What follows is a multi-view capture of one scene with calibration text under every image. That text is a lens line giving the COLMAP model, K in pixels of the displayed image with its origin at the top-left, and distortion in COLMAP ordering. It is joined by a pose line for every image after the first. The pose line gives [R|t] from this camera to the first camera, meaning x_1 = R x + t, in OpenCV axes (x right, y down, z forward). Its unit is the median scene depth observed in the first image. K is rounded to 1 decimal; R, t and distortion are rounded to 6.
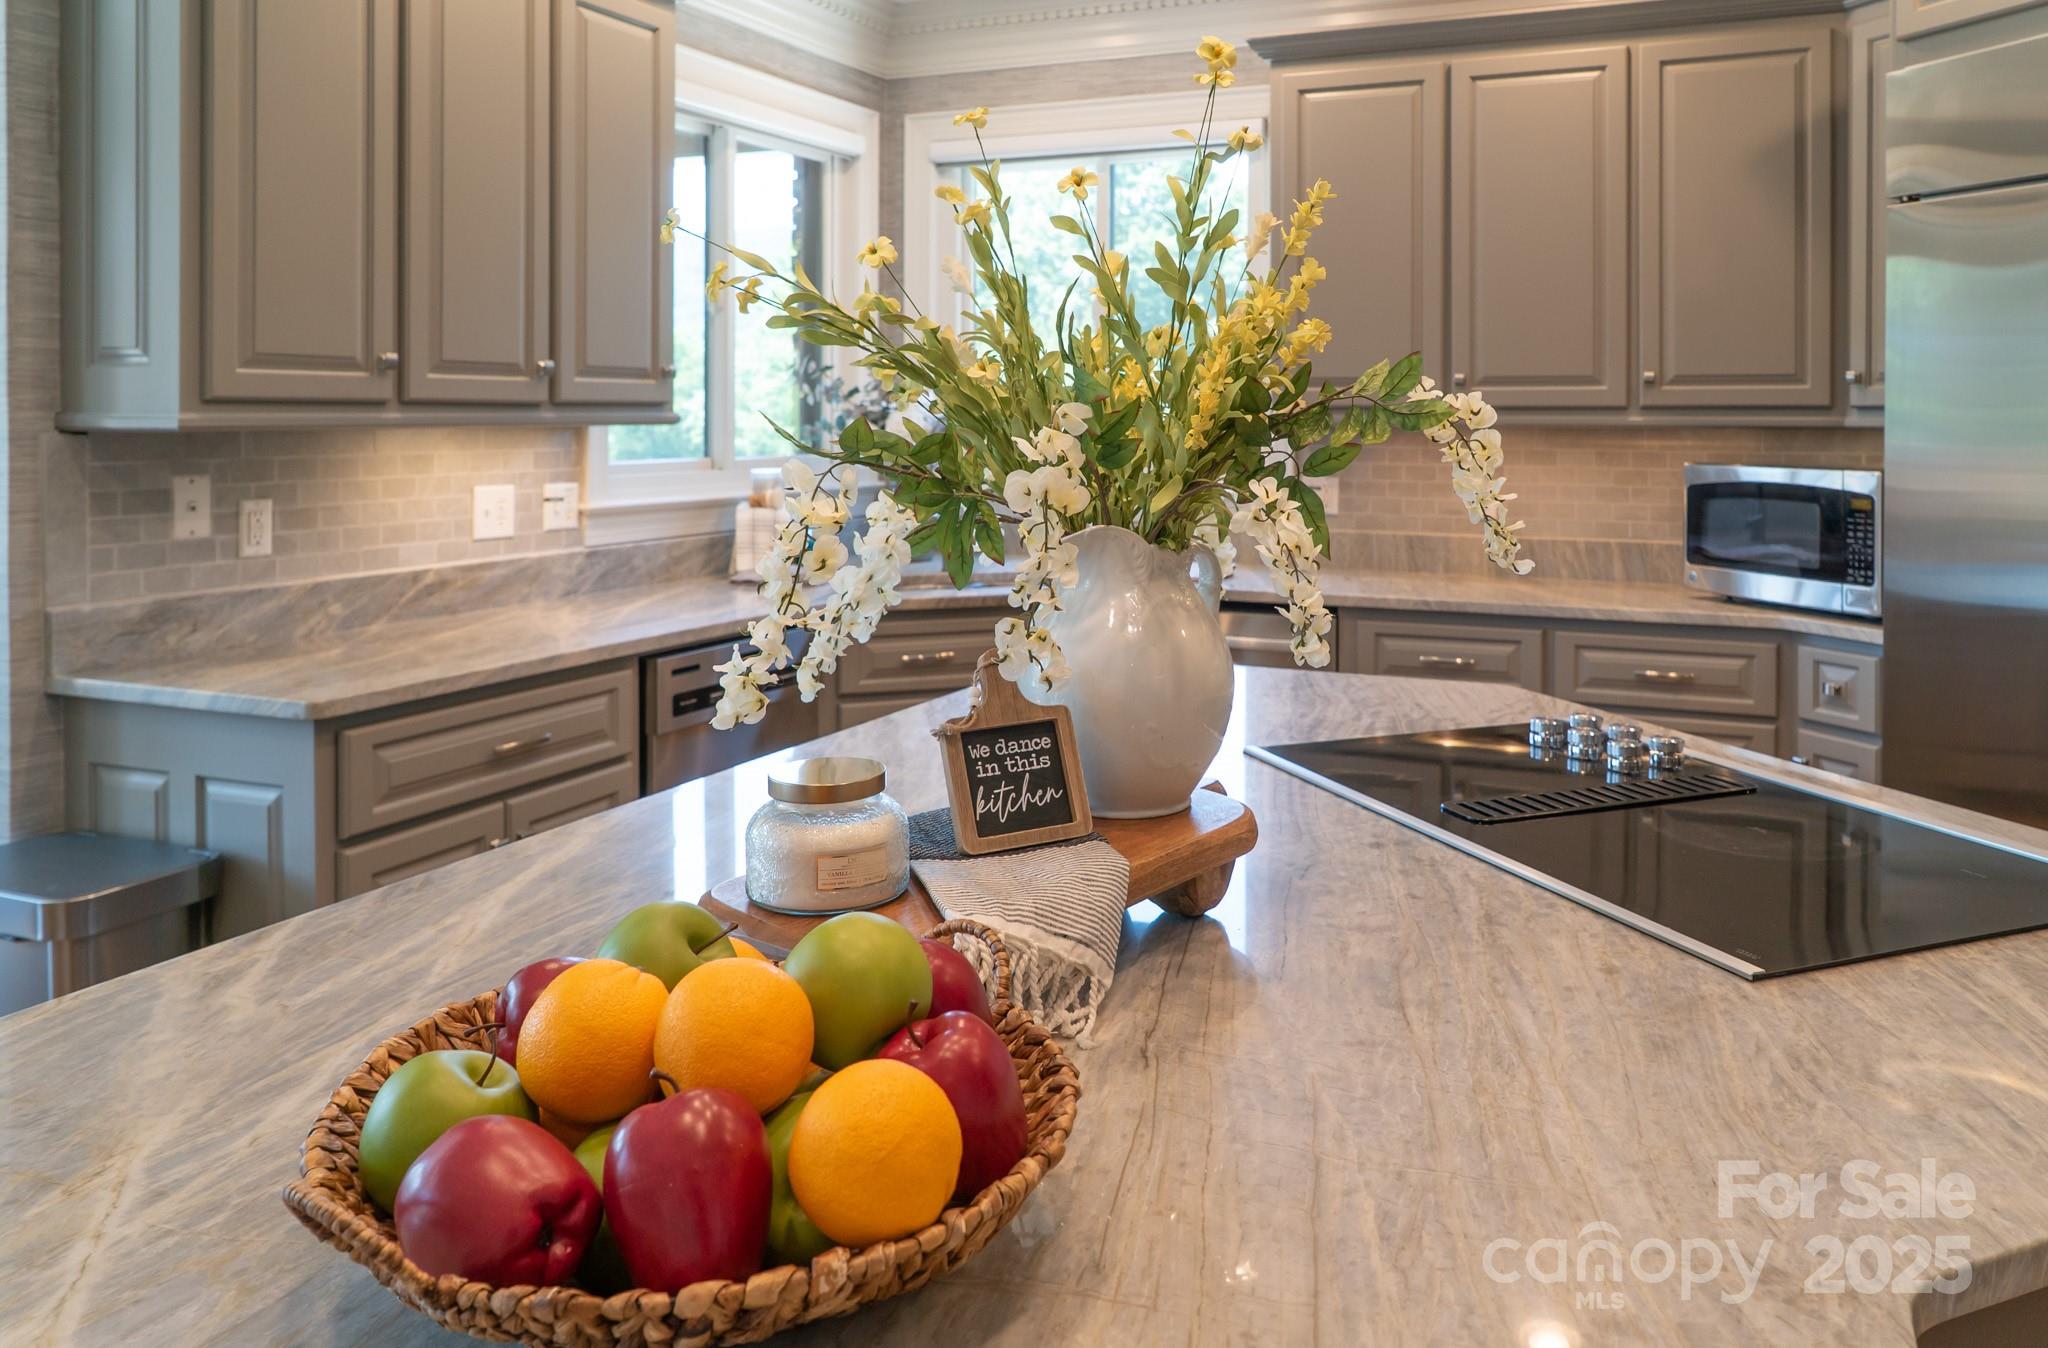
lens RADIAL K [[1588.5, 0, 1031.7], [0, 1588.5, 514.2], [0, 0, 1]] dist [-0.022820, -0.001178]
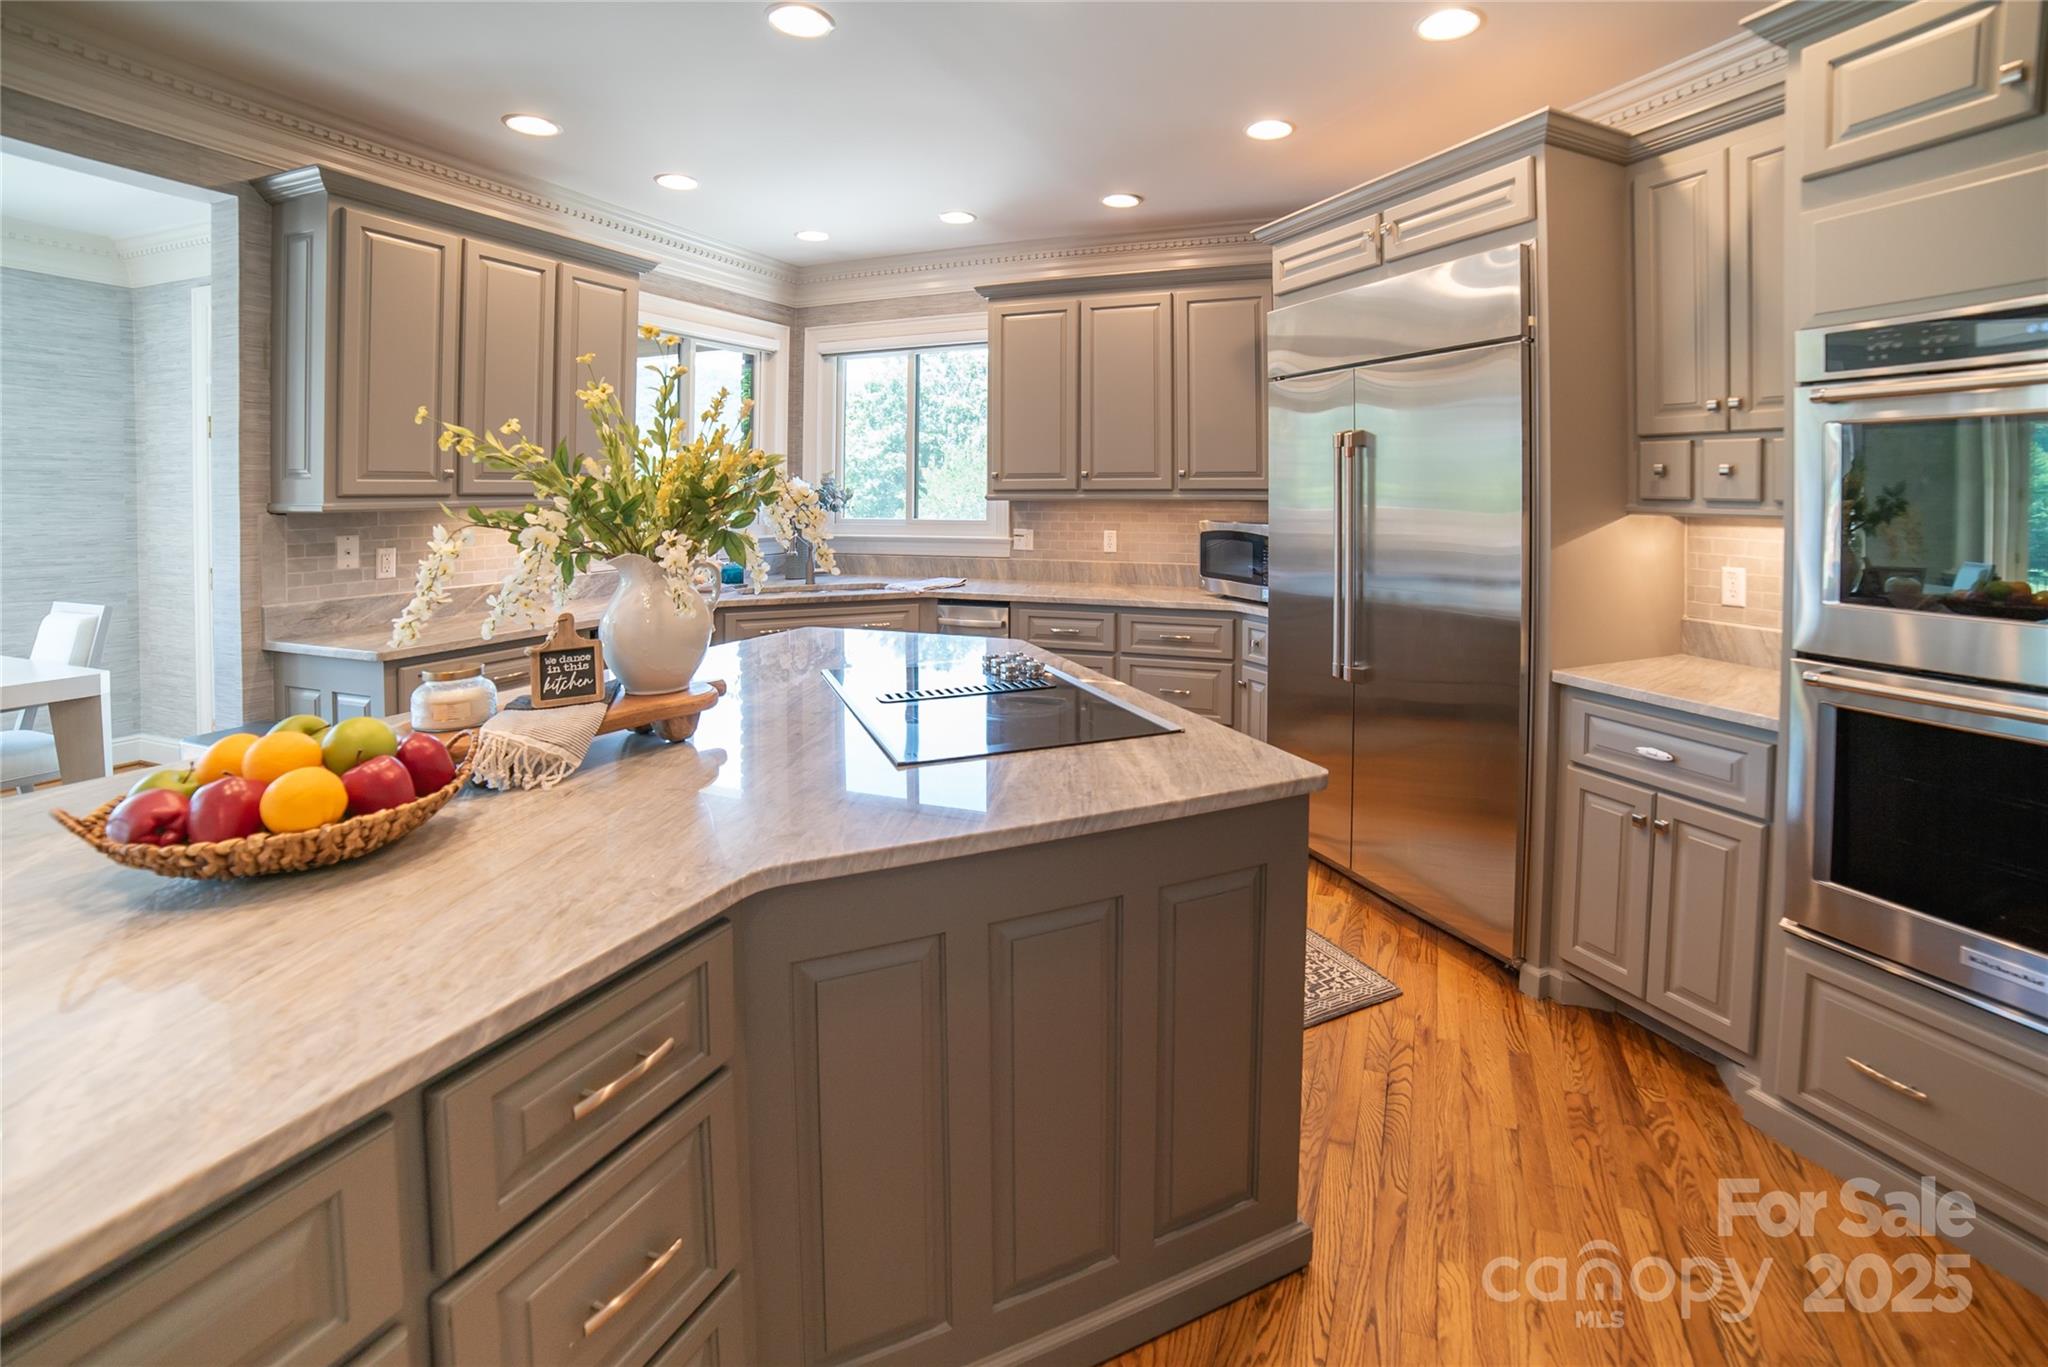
lens RADIAL K [[963.0, 0, 1029.2], [0, 963.0, 552.1], [0, 0, 1]] dist [-0.054774, 0.000895]
pose [[0.999802, -0.009353, 0.017550, 0.244625], [0.009356, 0.999956, -0.000076, 0.002859], [-0.017548, 0.000240, 0.999846, -0.124024]]
